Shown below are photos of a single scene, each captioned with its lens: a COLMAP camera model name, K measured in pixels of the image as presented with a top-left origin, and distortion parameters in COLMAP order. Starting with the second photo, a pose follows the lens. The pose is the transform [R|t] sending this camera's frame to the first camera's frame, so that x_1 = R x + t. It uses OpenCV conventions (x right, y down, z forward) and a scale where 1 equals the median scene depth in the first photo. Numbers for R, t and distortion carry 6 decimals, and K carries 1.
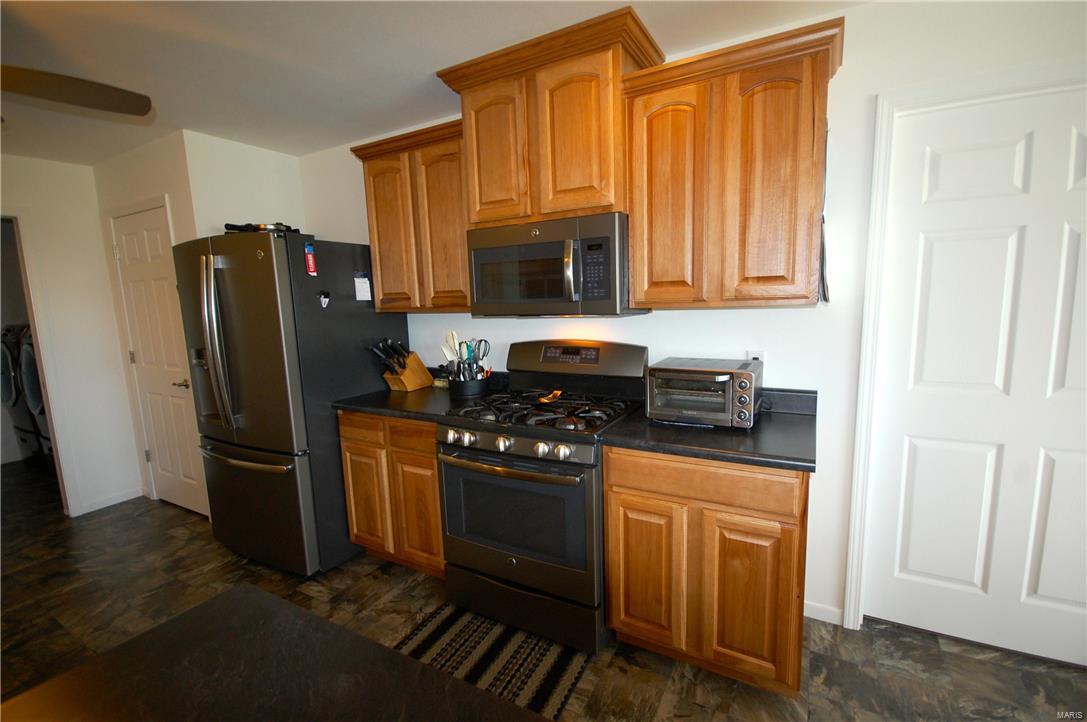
lens RADIAL K [[479.7, 0, 550.1], [0, 479.7, 367.5], [0, 0, 1]] dist [-0.000199, -0.002310]
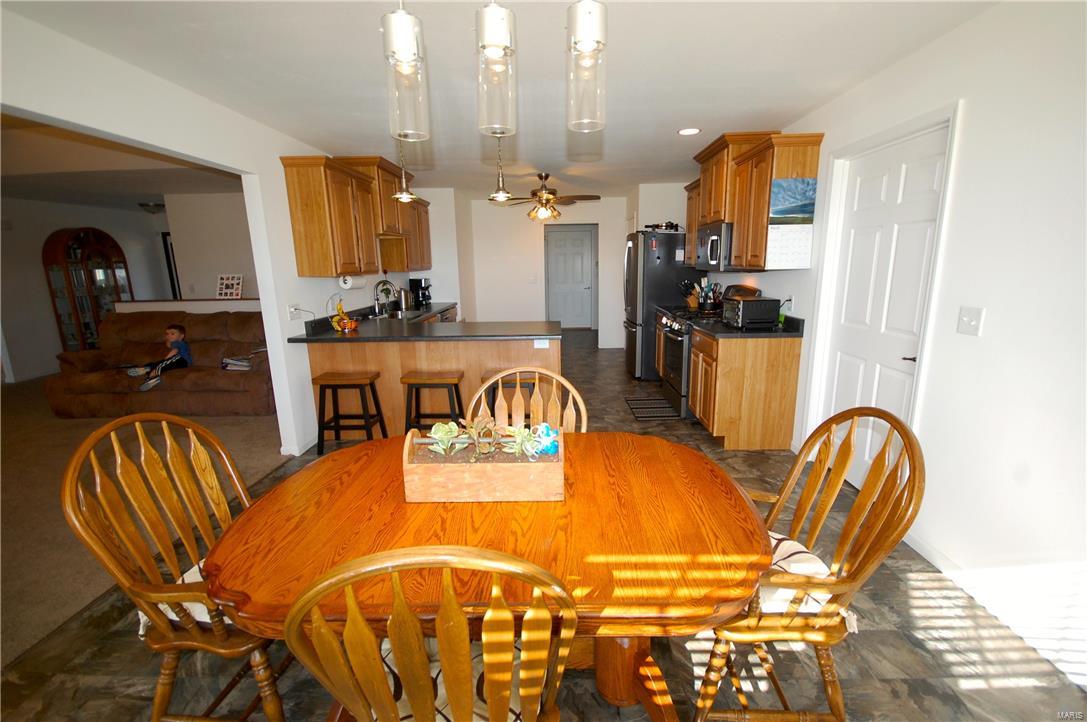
lens RADIAL K [[479.7, 0, 545.7], [0, 479.7, 362.8], [0, 0, 1]] dist [-0.000199, -0.002310]
pose [[0.466382, 0.204586, -0.860600, 1.592529], [-0.124874, 0.978372, 0.164911, 0.031748], [0.875725, 0.030555, 0.481843, -0.650439]]
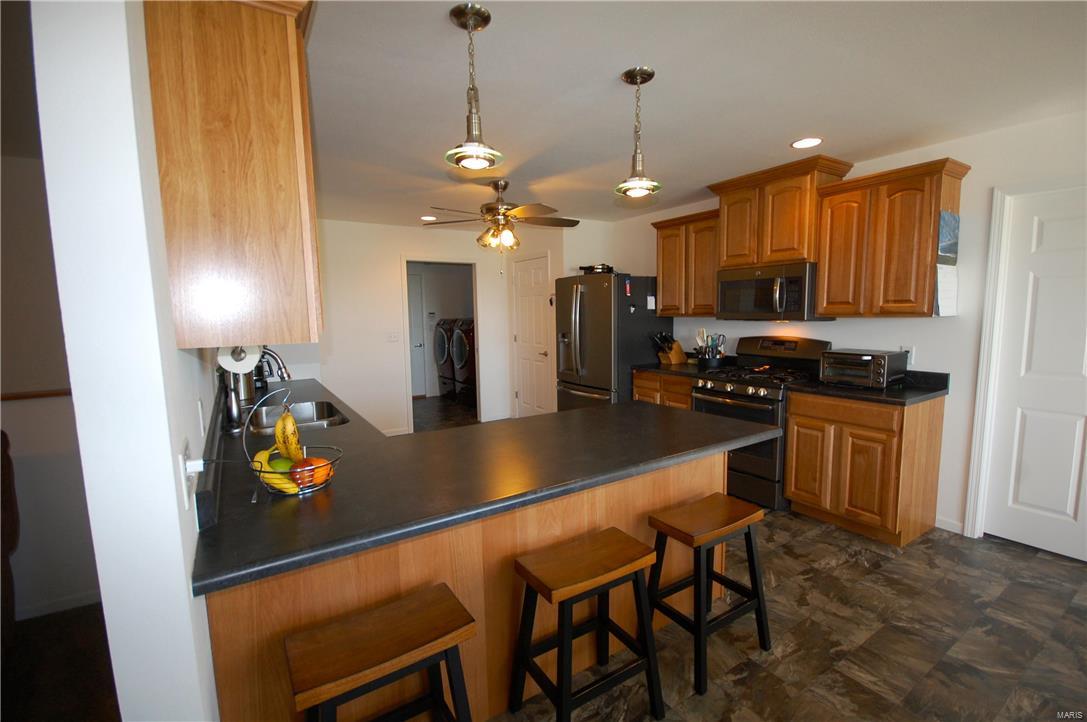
lens RADIAL K [[479.7, 0, 549.0], [0, 479.7, 363.7], [0, 0, 1]] dist [-0.000199, -0.002310]
pose [[0.886696, 0.068736, -0.457215, 0.115359], [-0.079211, 0.996851, -0.003756, 0.118335], [0.455517, 0.039547, 0.889348, -0.901782]]
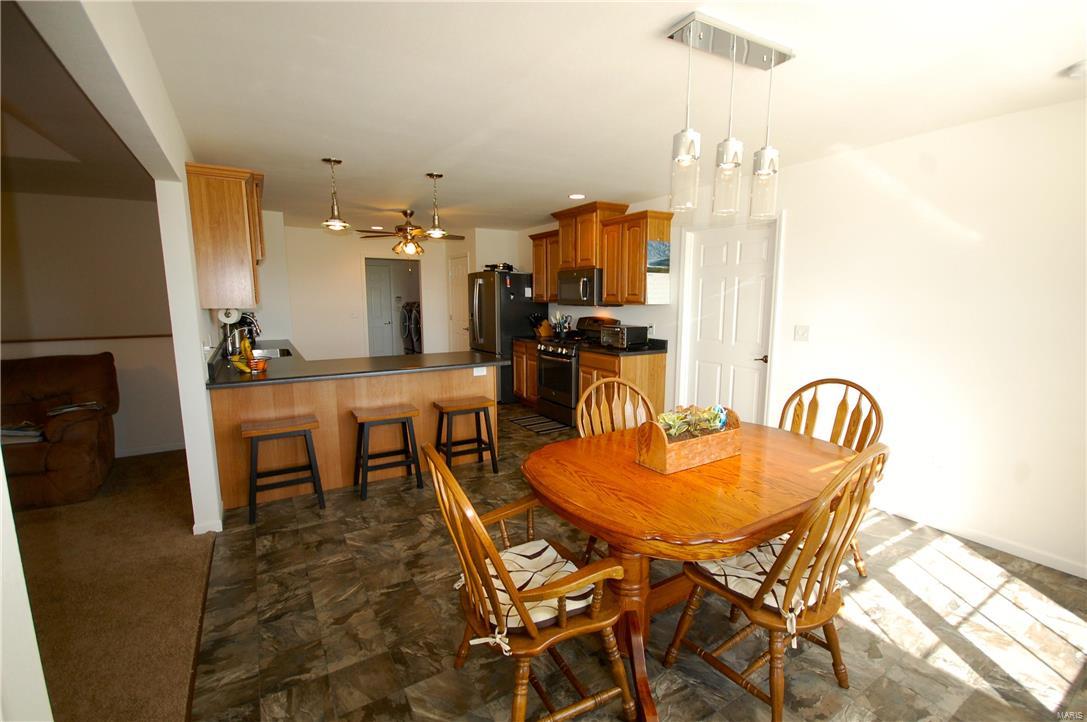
lens RADIAL K [[479.7, 0, 548.6], [0, 479.7, 362.9], [0, 0, 1]] dist [-0.000199, -0.002310]
pose [[0.873308, 0.098951, -0.477014, 1.161204], [-0.098734, 0.994785, 0.025597, 0.156154], [0.477059, 0.024743, 0.878523, -1.398689]]
